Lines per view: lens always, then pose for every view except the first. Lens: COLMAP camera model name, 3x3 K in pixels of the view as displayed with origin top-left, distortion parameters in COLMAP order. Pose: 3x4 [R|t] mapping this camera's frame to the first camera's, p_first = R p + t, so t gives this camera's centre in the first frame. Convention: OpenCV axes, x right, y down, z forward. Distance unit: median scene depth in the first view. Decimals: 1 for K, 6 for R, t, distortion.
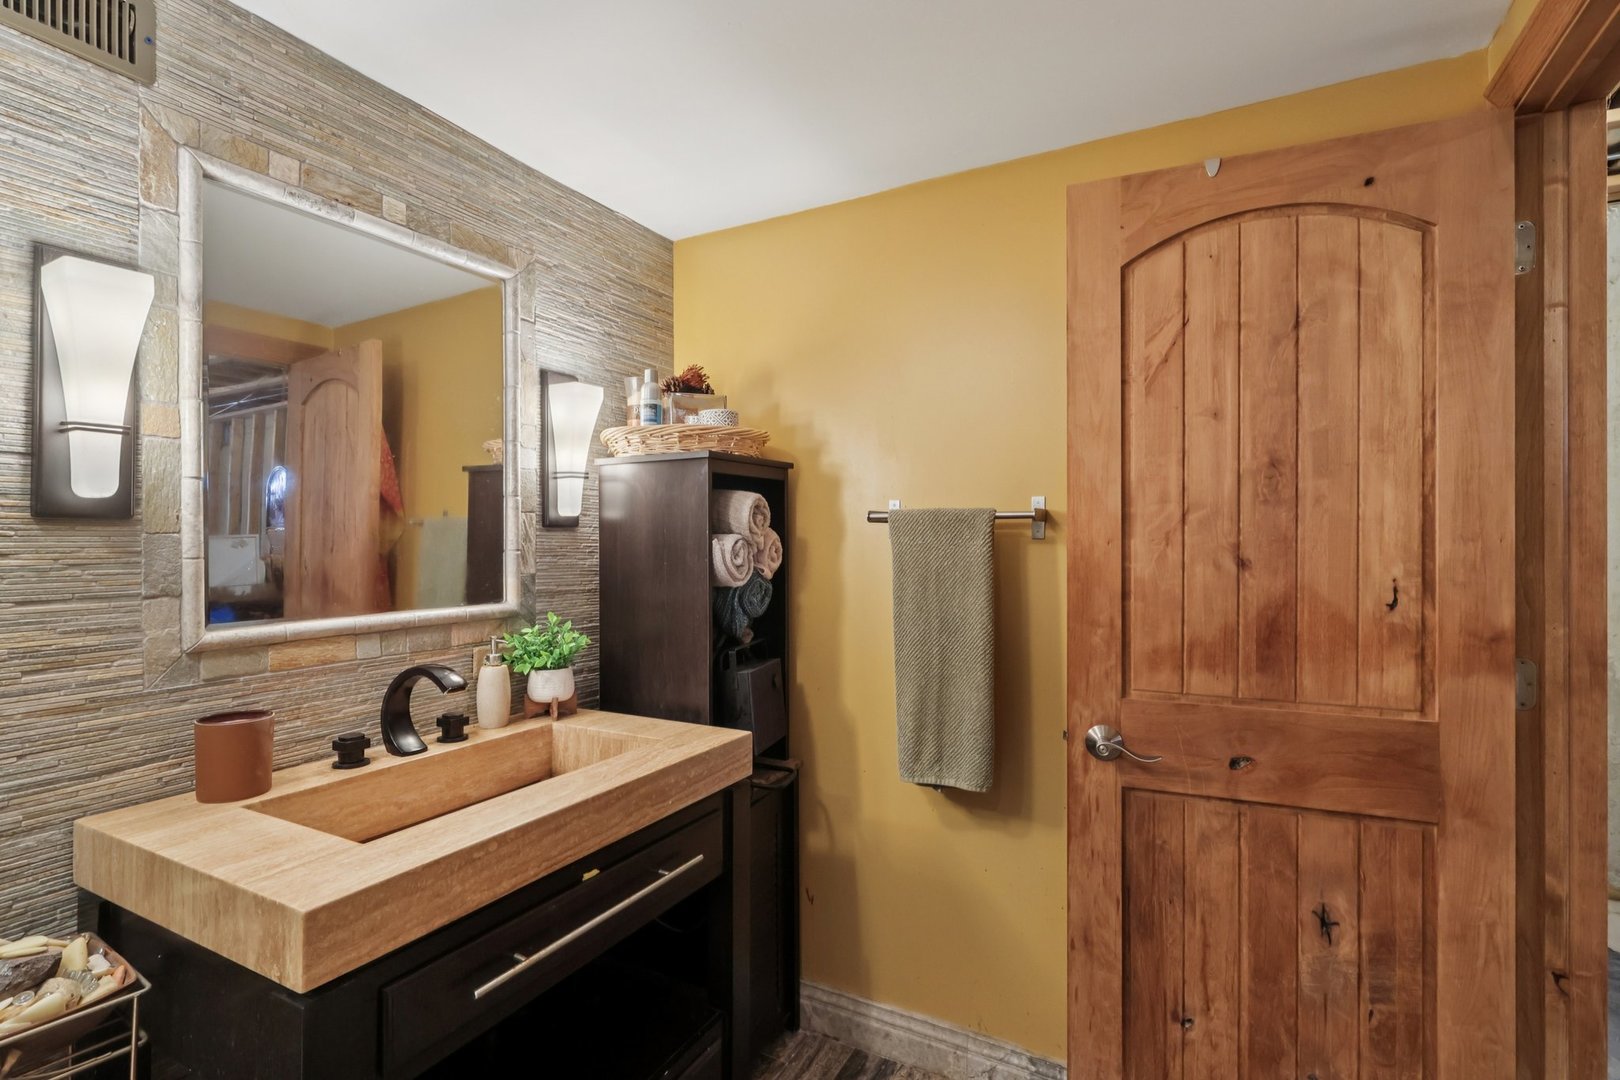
lens RADIAL K [[747.5, 0, 812.0], [0, 747.5, 534.8], [0, 0, 1]] dist [0.008596, -0.001046]
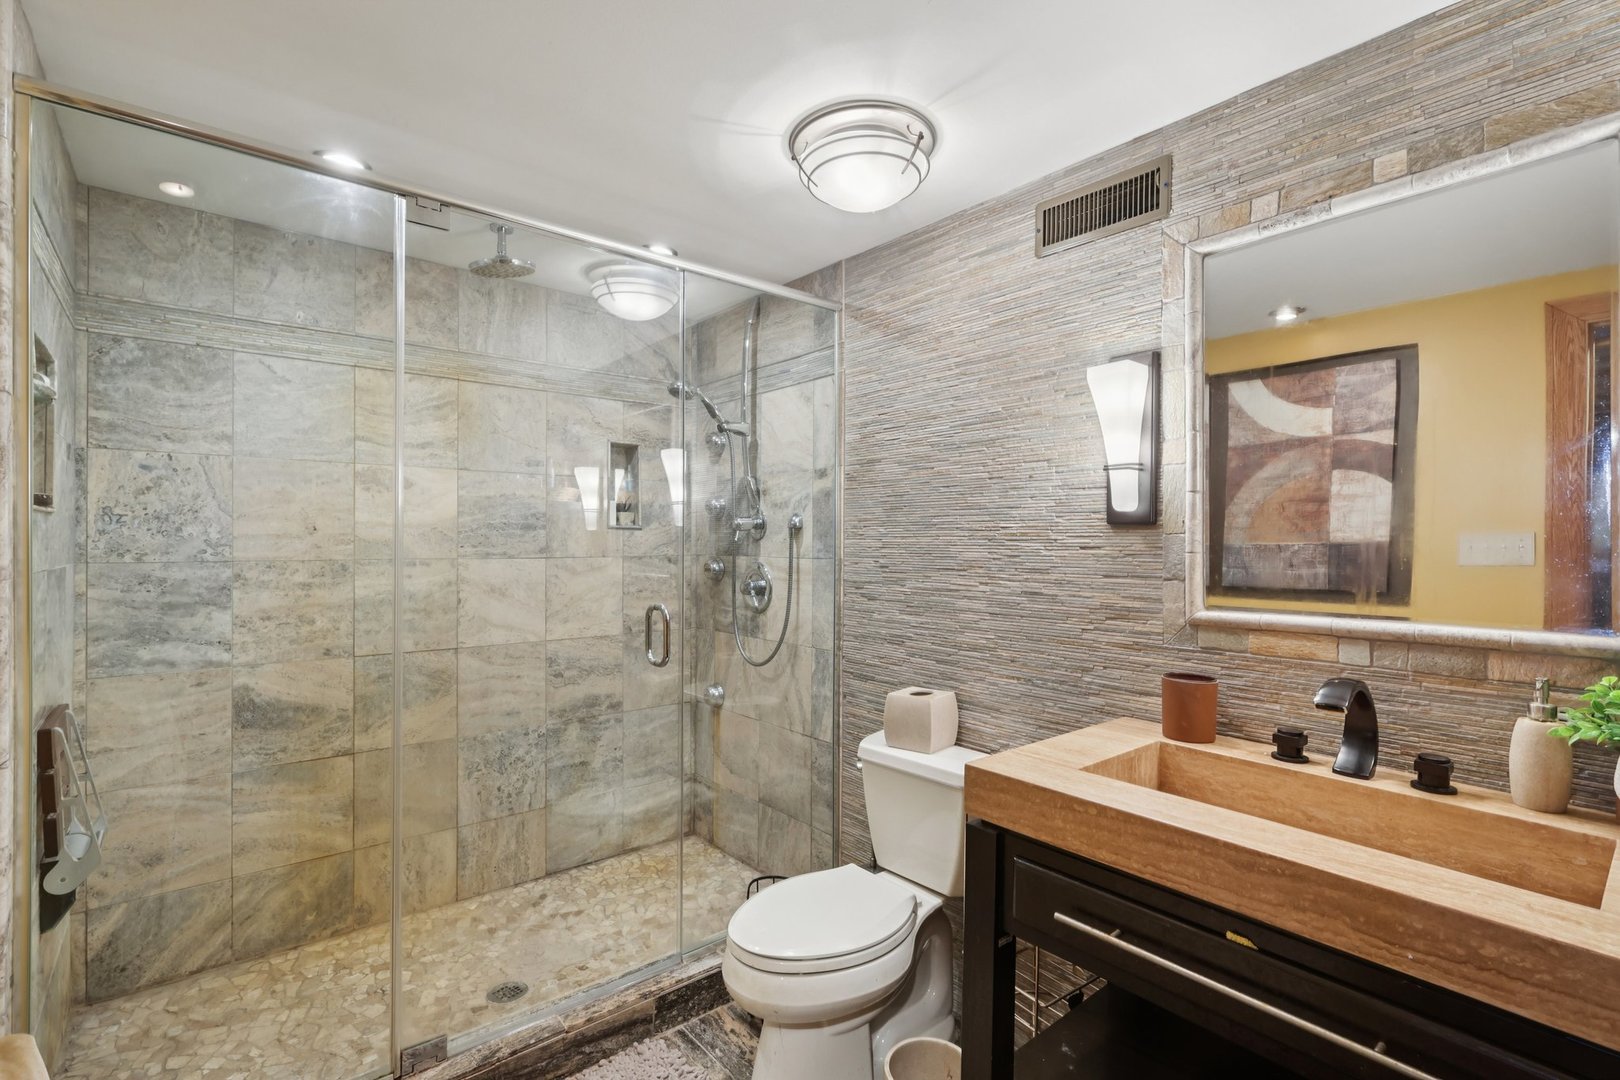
lens RADIAL K [[747.5, 0, 808.7], [0, 747.5, 545.2], [0, 0, 1]] dist [0.008596, -0.001046]
pose [[-0.362274, 0.000259, -0.932072, 0.631487], [-0.001616, 0.999998, 0.000906, 0.017607], [0.932070, 0.001834, -0.362273, 0.833609]]
